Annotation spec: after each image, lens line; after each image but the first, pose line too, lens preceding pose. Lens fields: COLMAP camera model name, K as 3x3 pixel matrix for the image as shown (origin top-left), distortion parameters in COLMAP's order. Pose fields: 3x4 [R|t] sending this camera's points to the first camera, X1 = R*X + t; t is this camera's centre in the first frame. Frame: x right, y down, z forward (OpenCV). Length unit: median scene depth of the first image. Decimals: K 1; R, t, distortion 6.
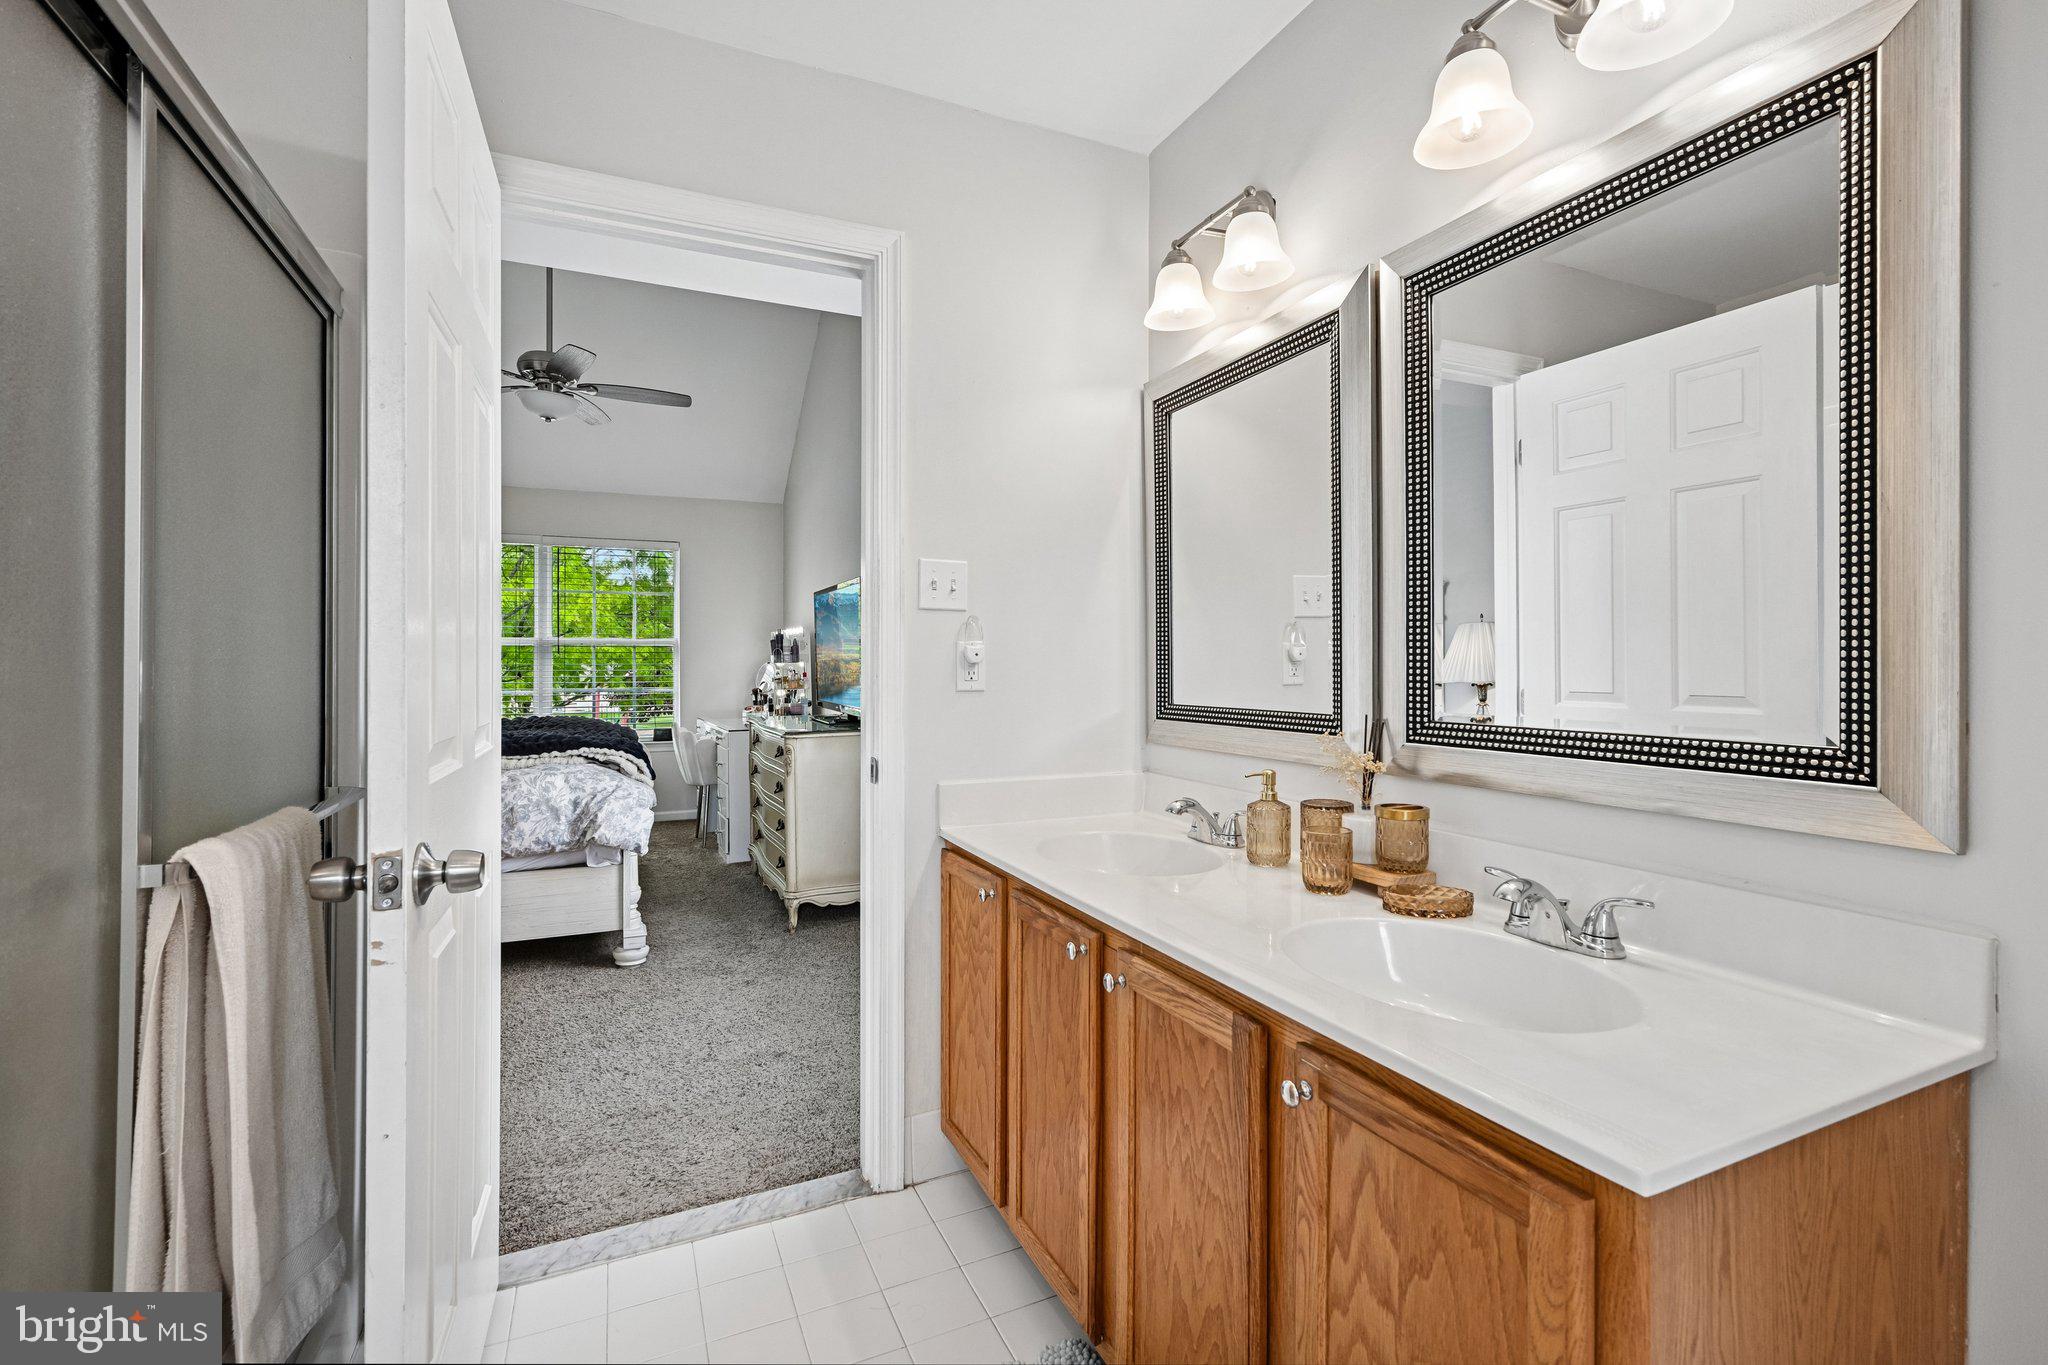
lens RADIAL K [[892.9, 0, 1017.8], [0, 892.9, 662.4], [0, 0, 1]] dist [0.002529, 0.000179]
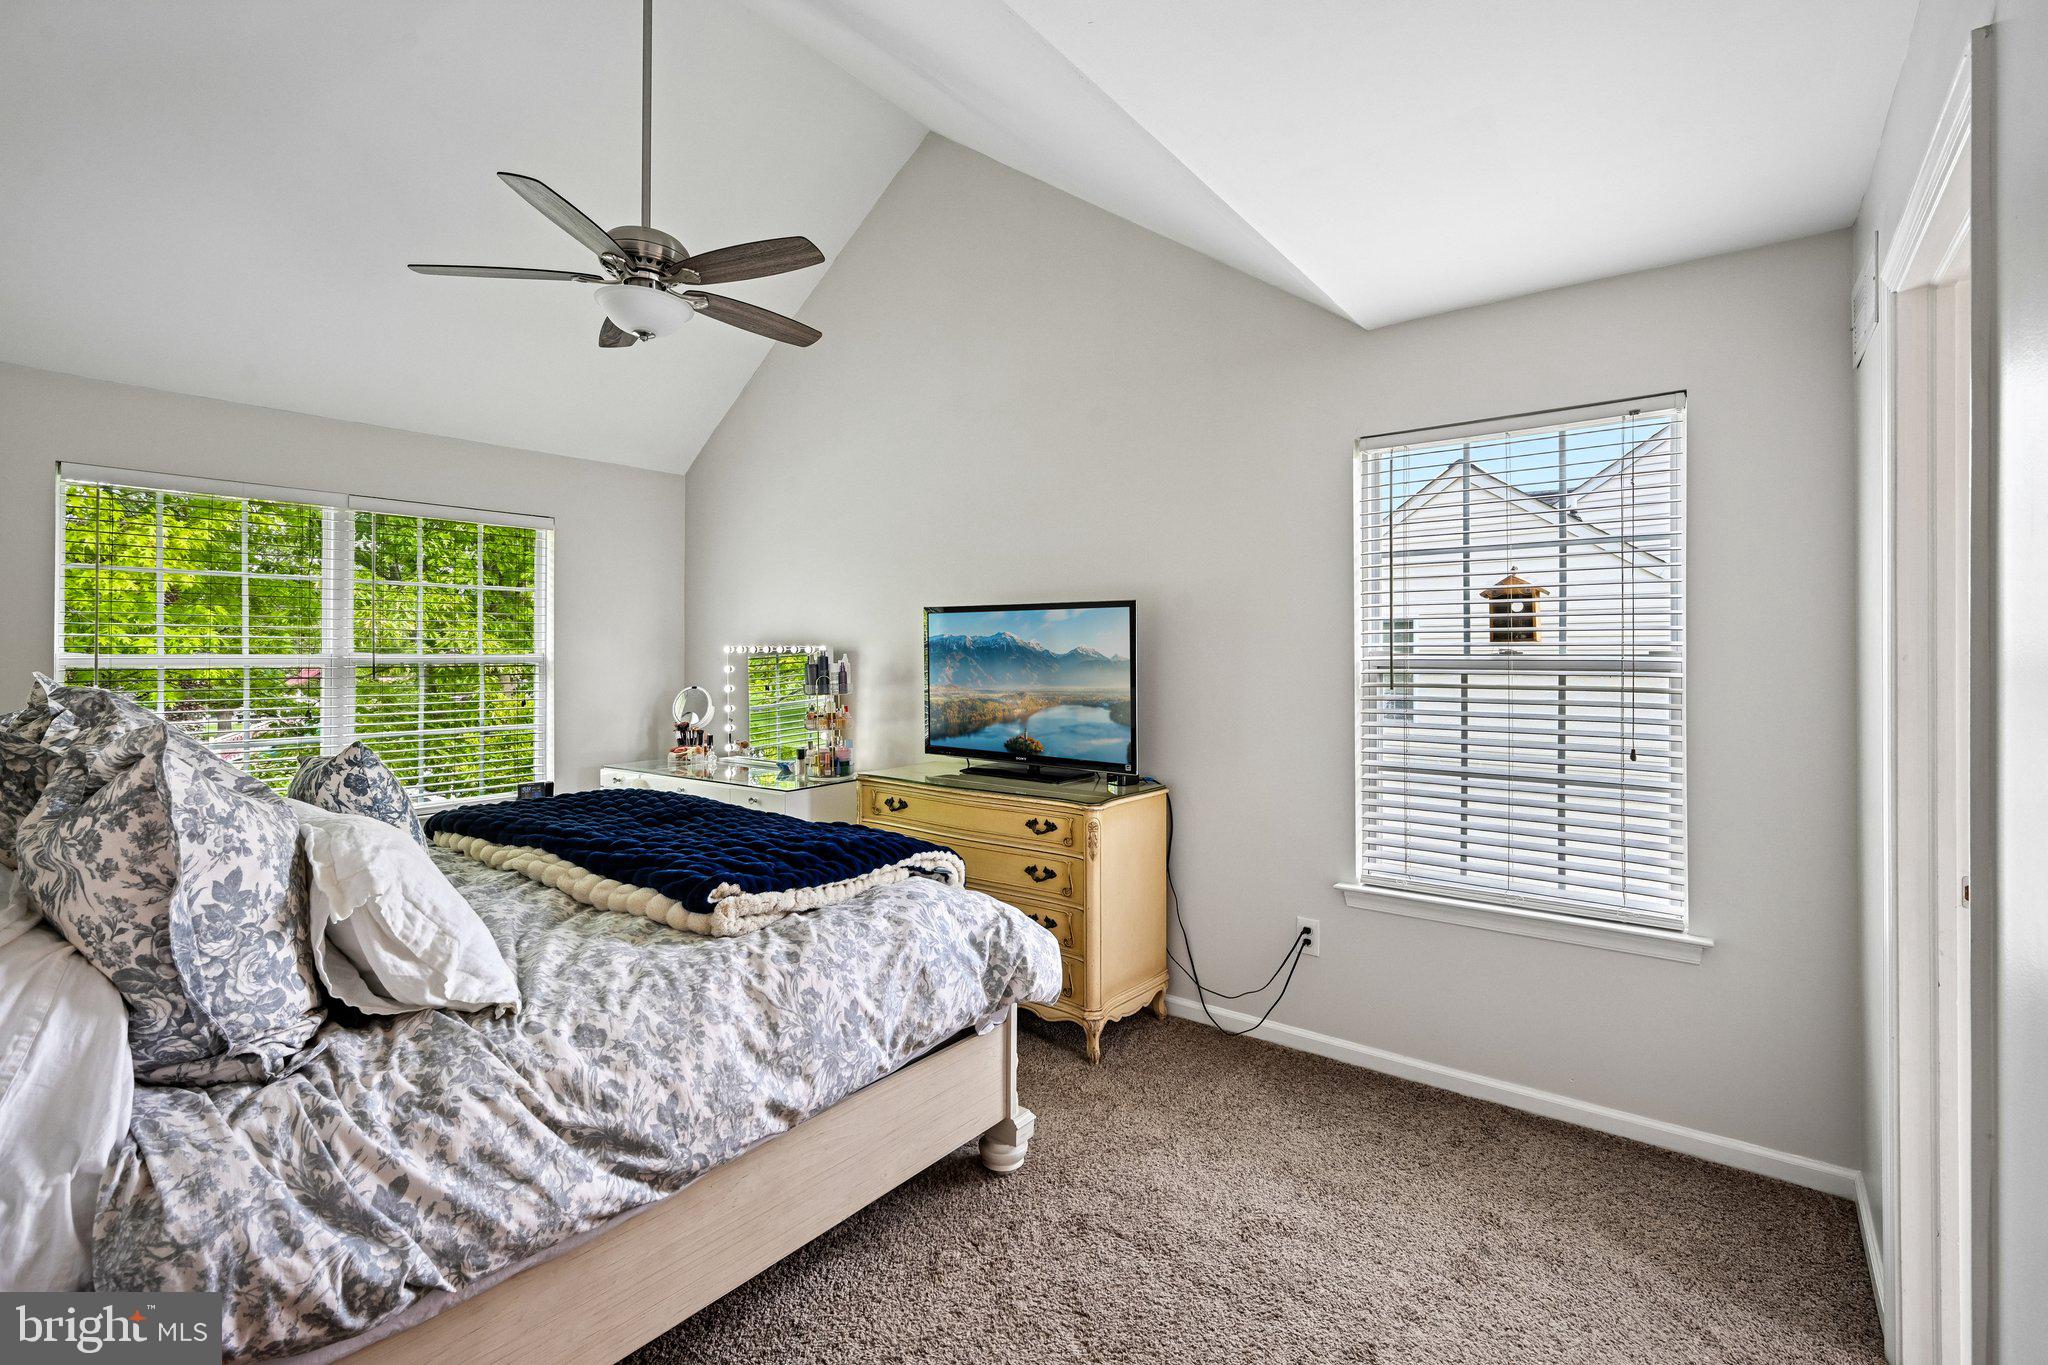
lens RADIAL K [[906.9, 0, 1025.3], [0, 906.9, 655.4], [0, 0, 1]] dist [0.001572, -0.000134]
pose [[0.884776, 0.003107, 0.466005, -0.714898], [-0.003869, 0.999992, 0.000677, -0.051826], [-0.466000, -0.002402, 0.884782, 0.359820]]
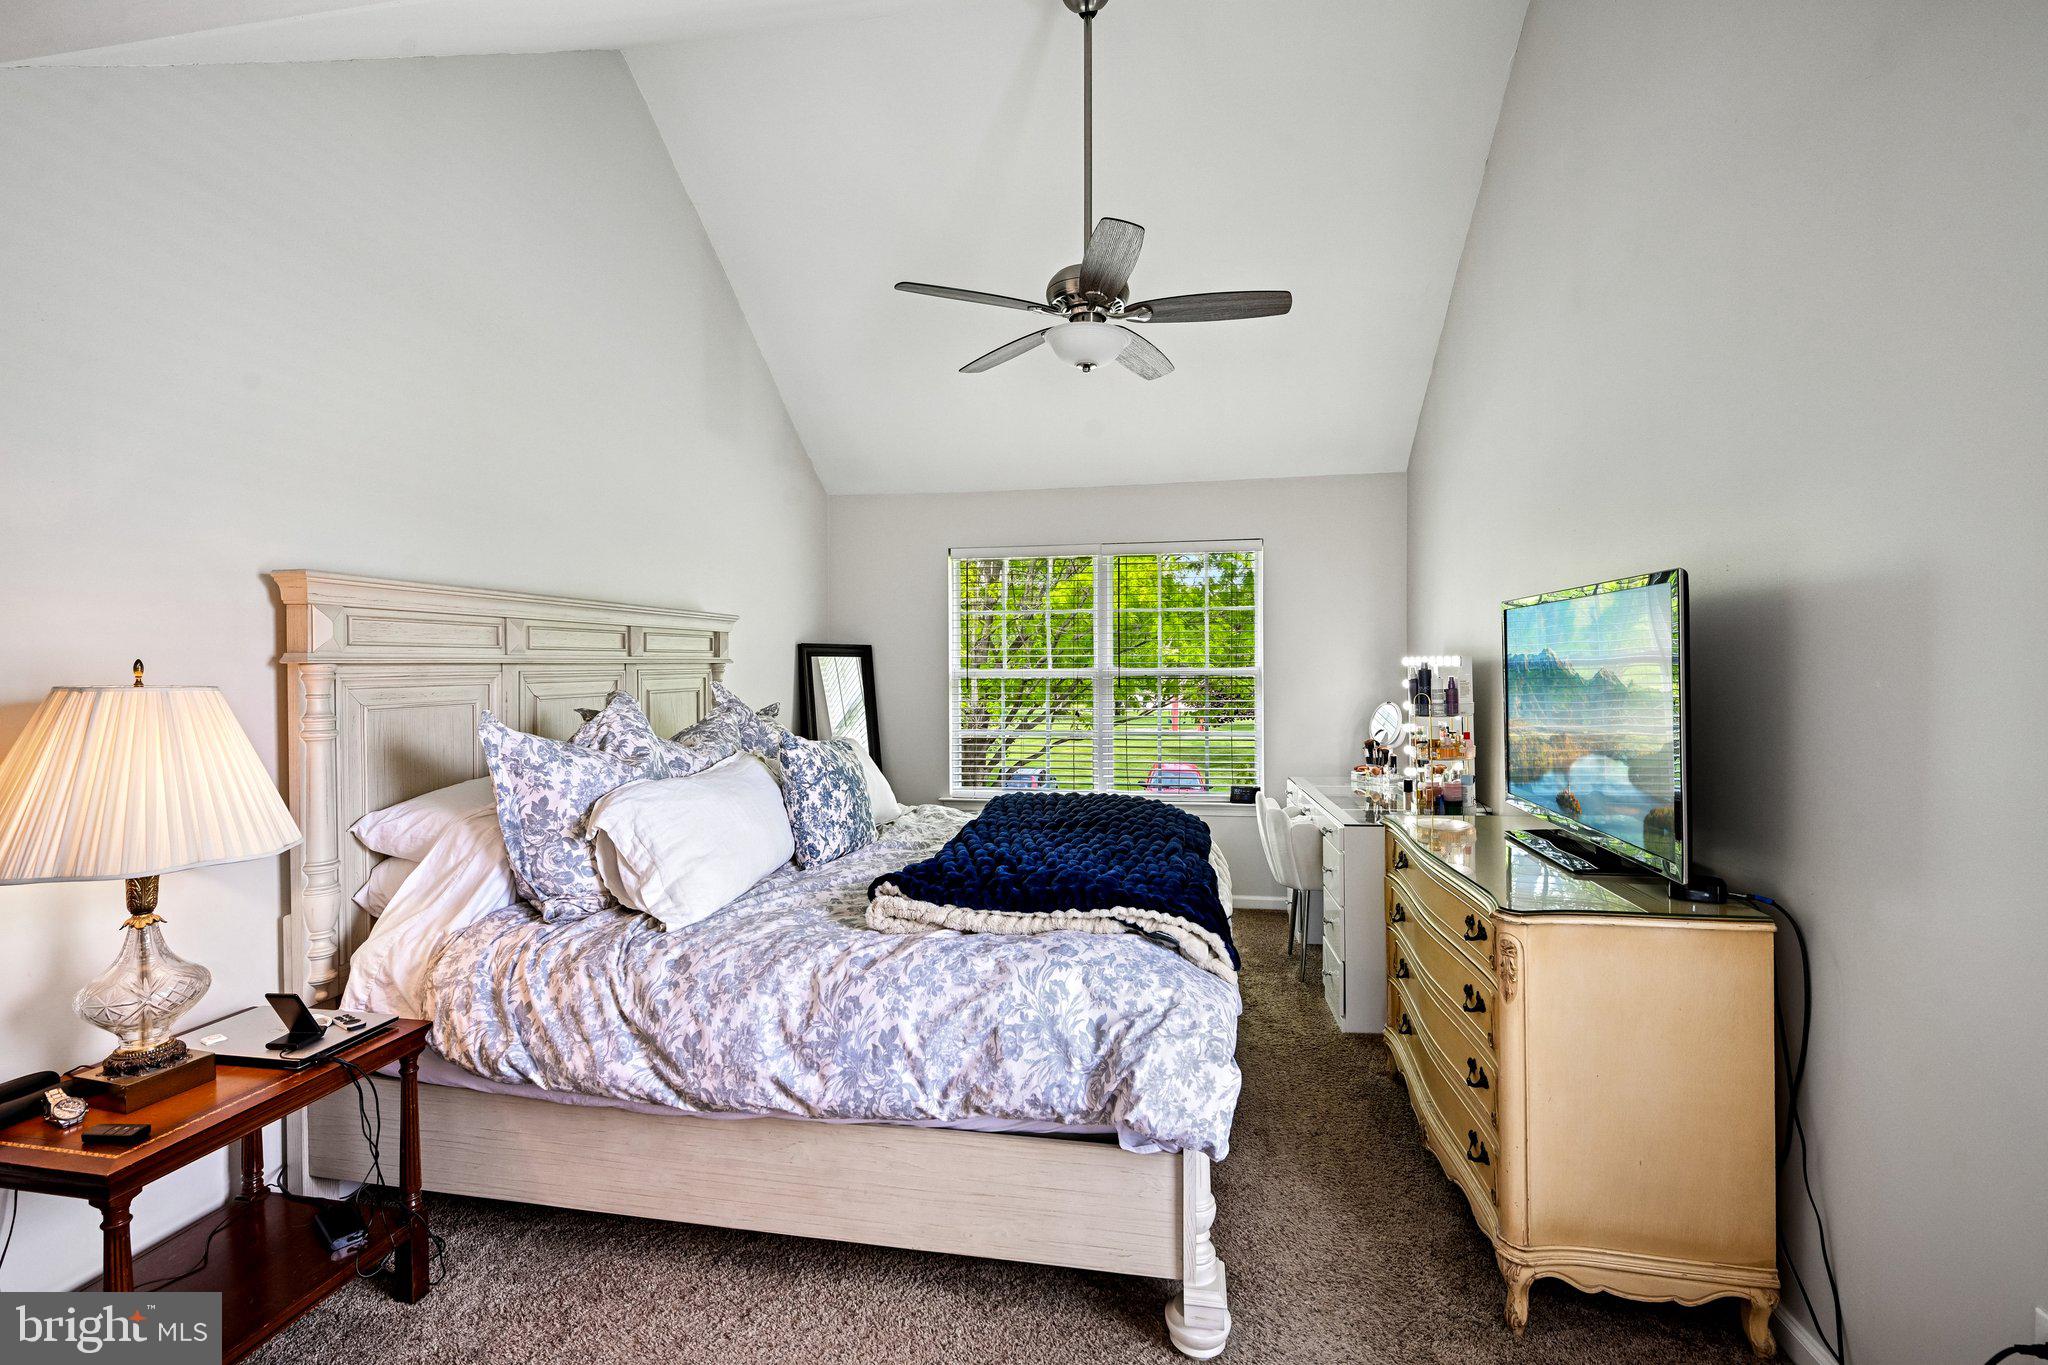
lens RADIAL K [[902.2, 0, 1031.8], [0, 902.2, 679.0], [0, 0, 1]] dist [-0.000293, -0.000186]
pose [[0.825785, 0.004353, -0.563969, -0.209417], [0.004730, 0.999882, 0.014643, -0.054327], [0.563966, -0.014759, 0.825666, 0.496859]]
